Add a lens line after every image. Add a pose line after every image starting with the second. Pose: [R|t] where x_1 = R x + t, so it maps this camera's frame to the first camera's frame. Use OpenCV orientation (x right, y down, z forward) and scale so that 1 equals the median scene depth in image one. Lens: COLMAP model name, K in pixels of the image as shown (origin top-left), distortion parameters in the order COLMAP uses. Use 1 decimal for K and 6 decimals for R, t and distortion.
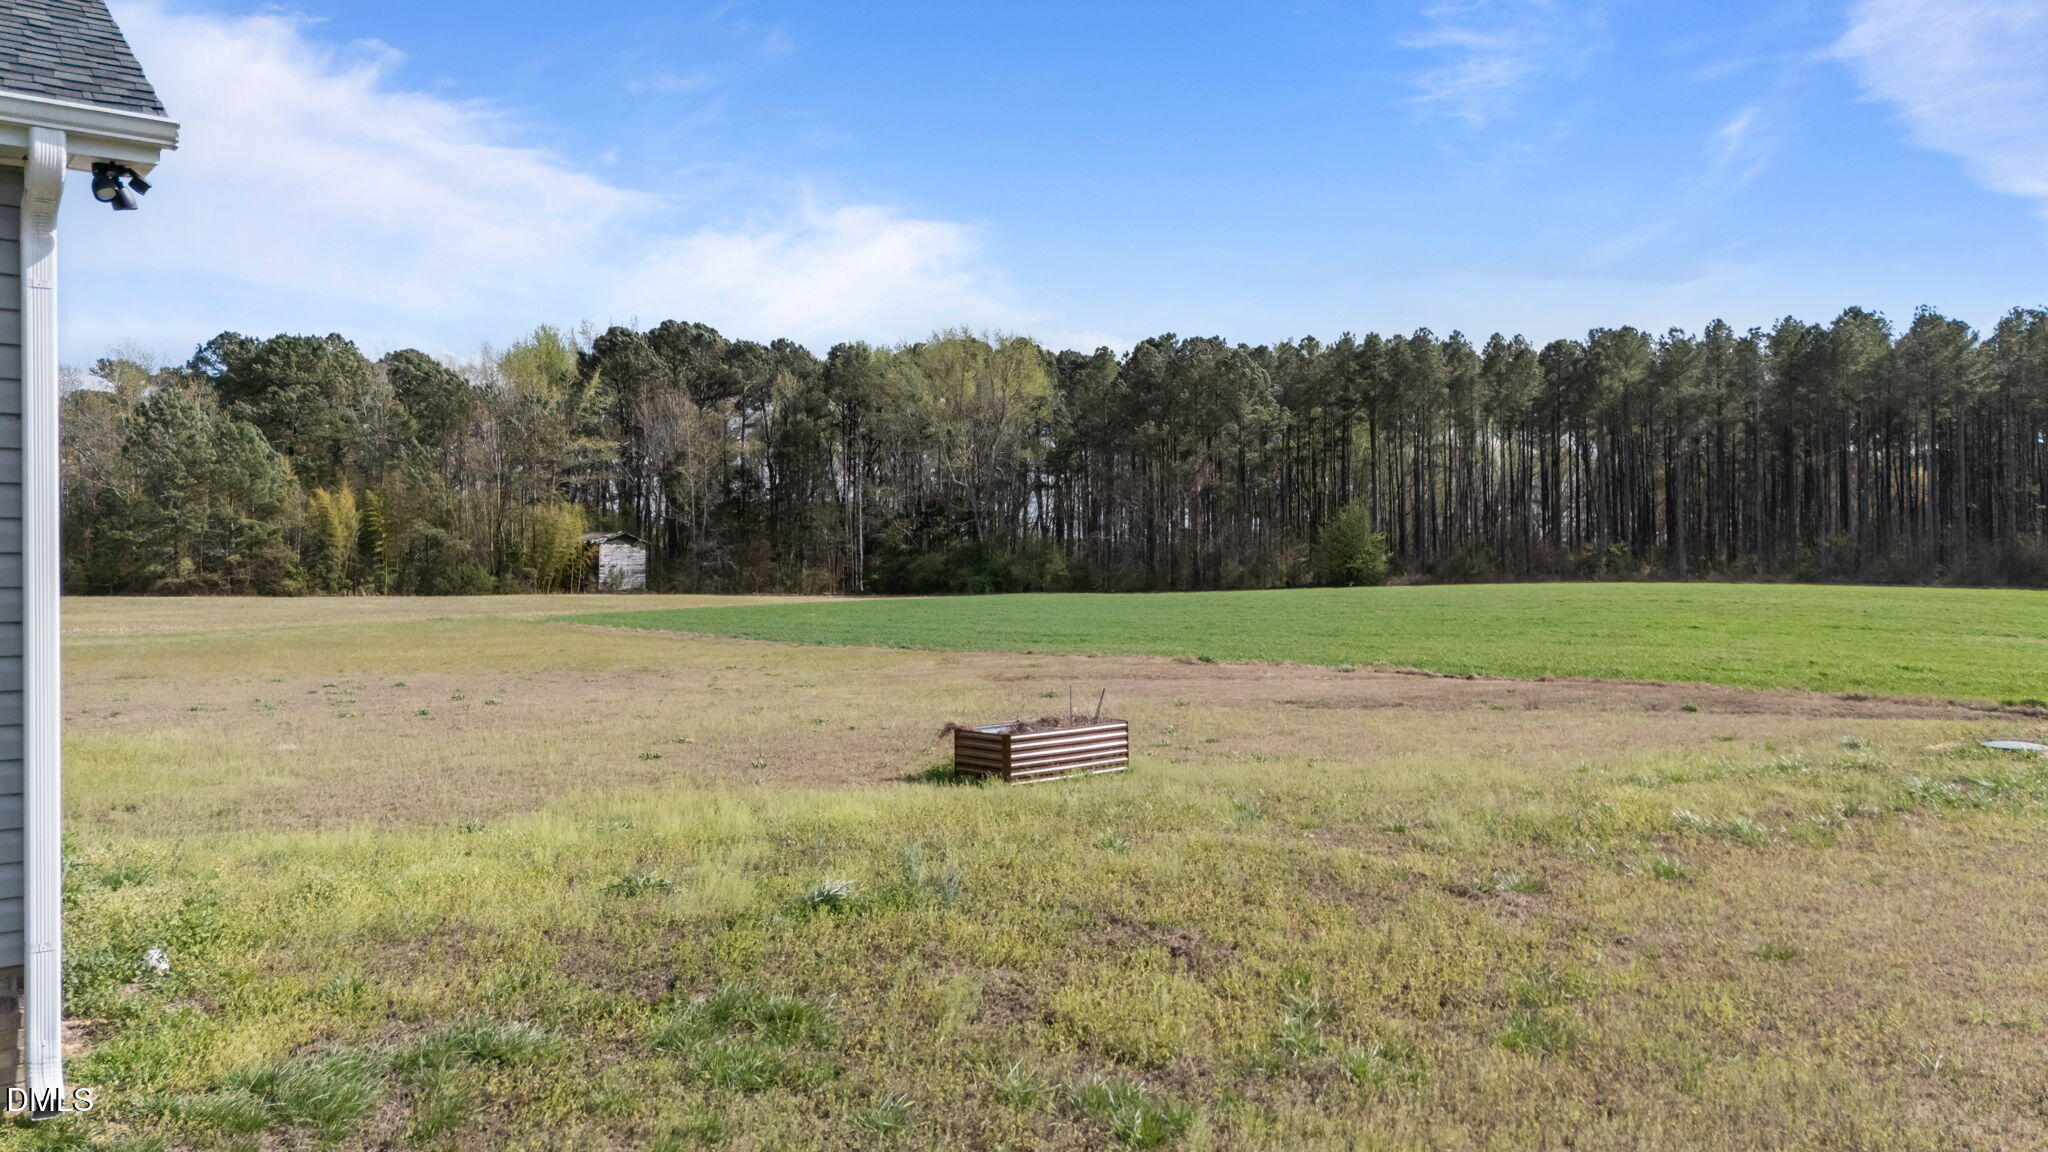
lens RADIAL K [[1502.9, 0, 1029.5], [0, 1502.9, 578.6], [0, 0, 1]] dist [0.108102, -0.082621]
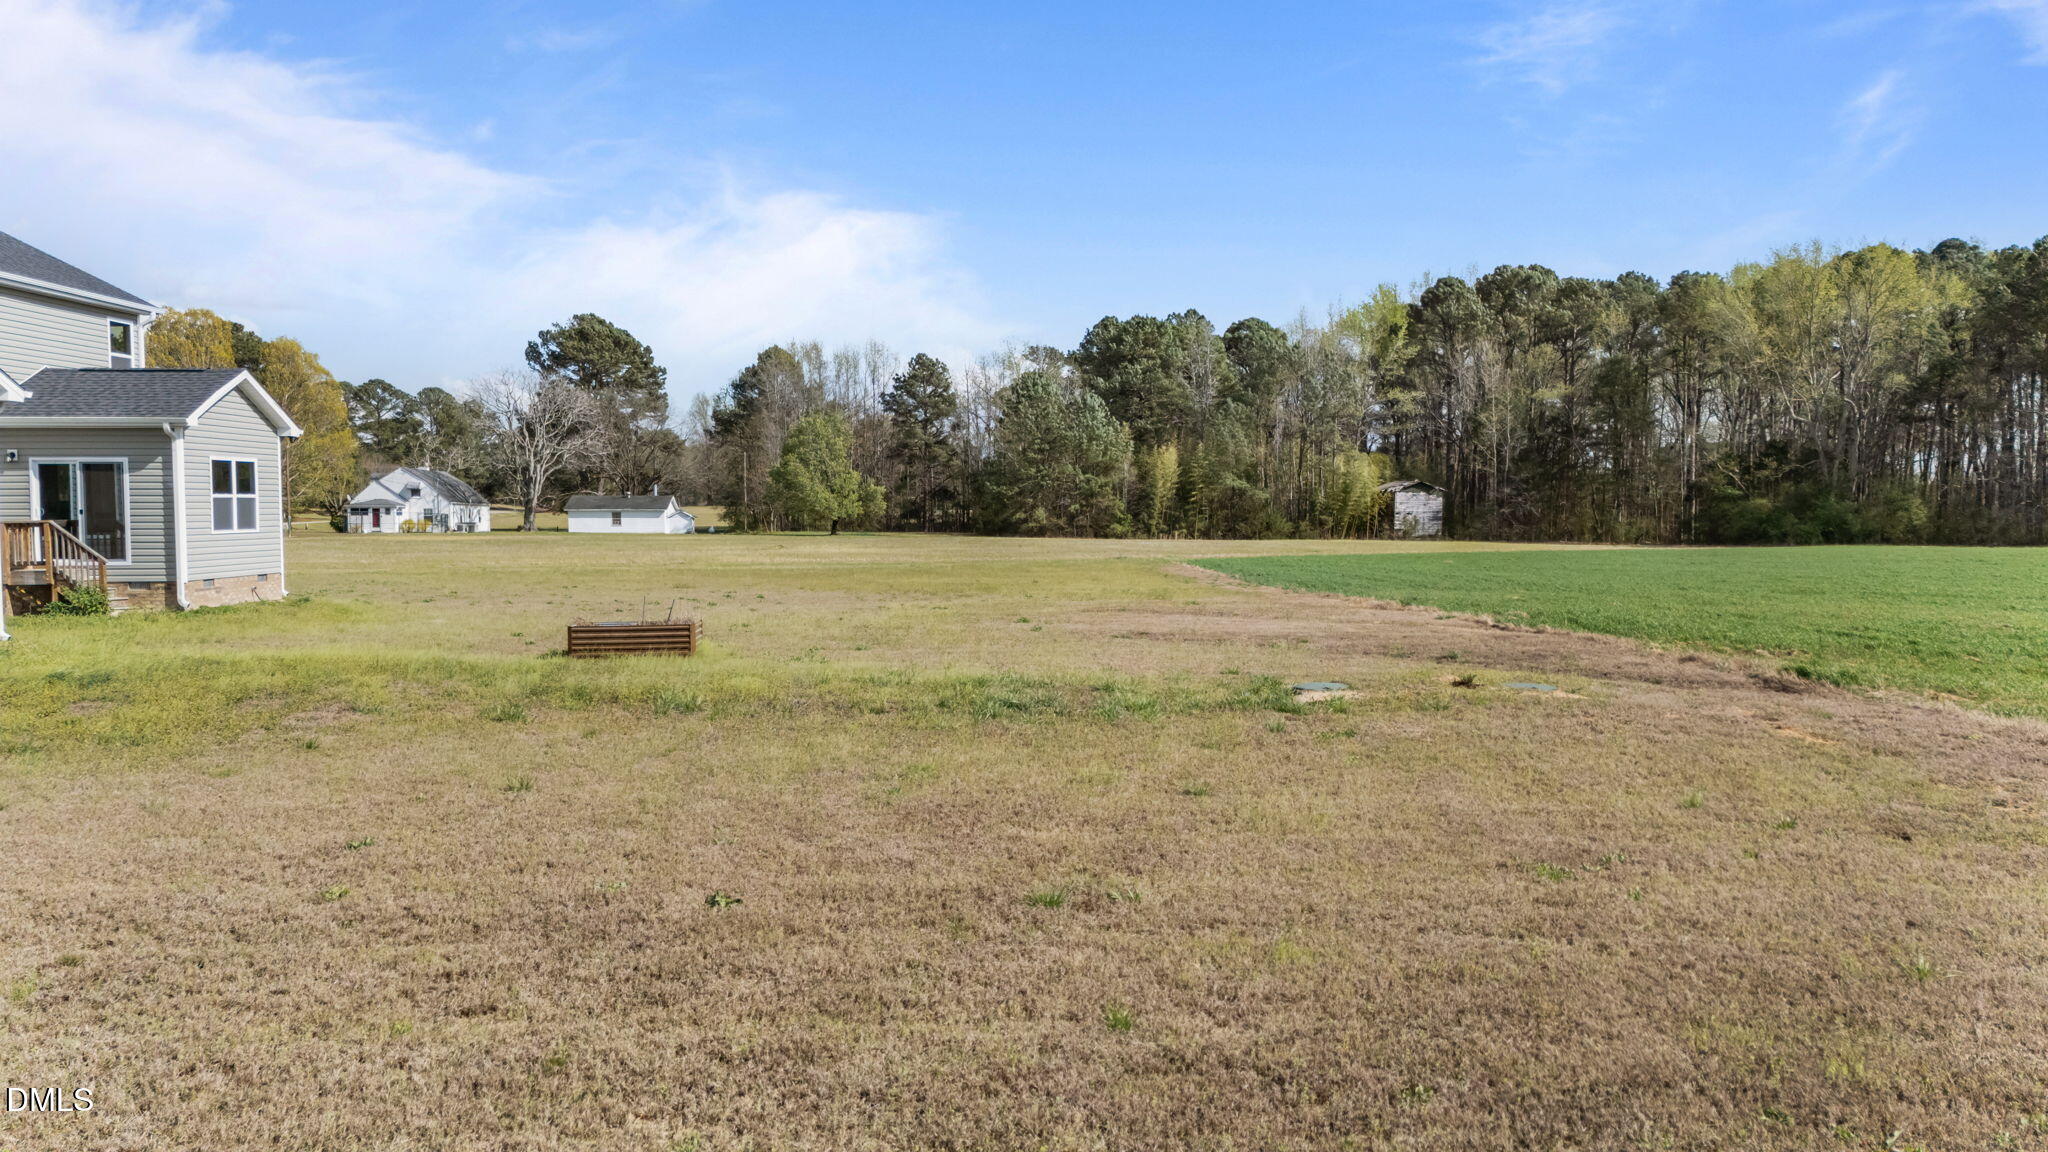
lens RADIAL K [[1502.9, 0, 1029.5], [0, 1502.9, 578.6], [0, 0, 1]] dist [0.108102, -0.082621]
pose [[0.819353, 0.027114, -0.572648, 0.109918], [-0.006605, 0.999261, 0.037863, -0.001057], [0.573252, -0.027241, 0.818926, -0.001520]]
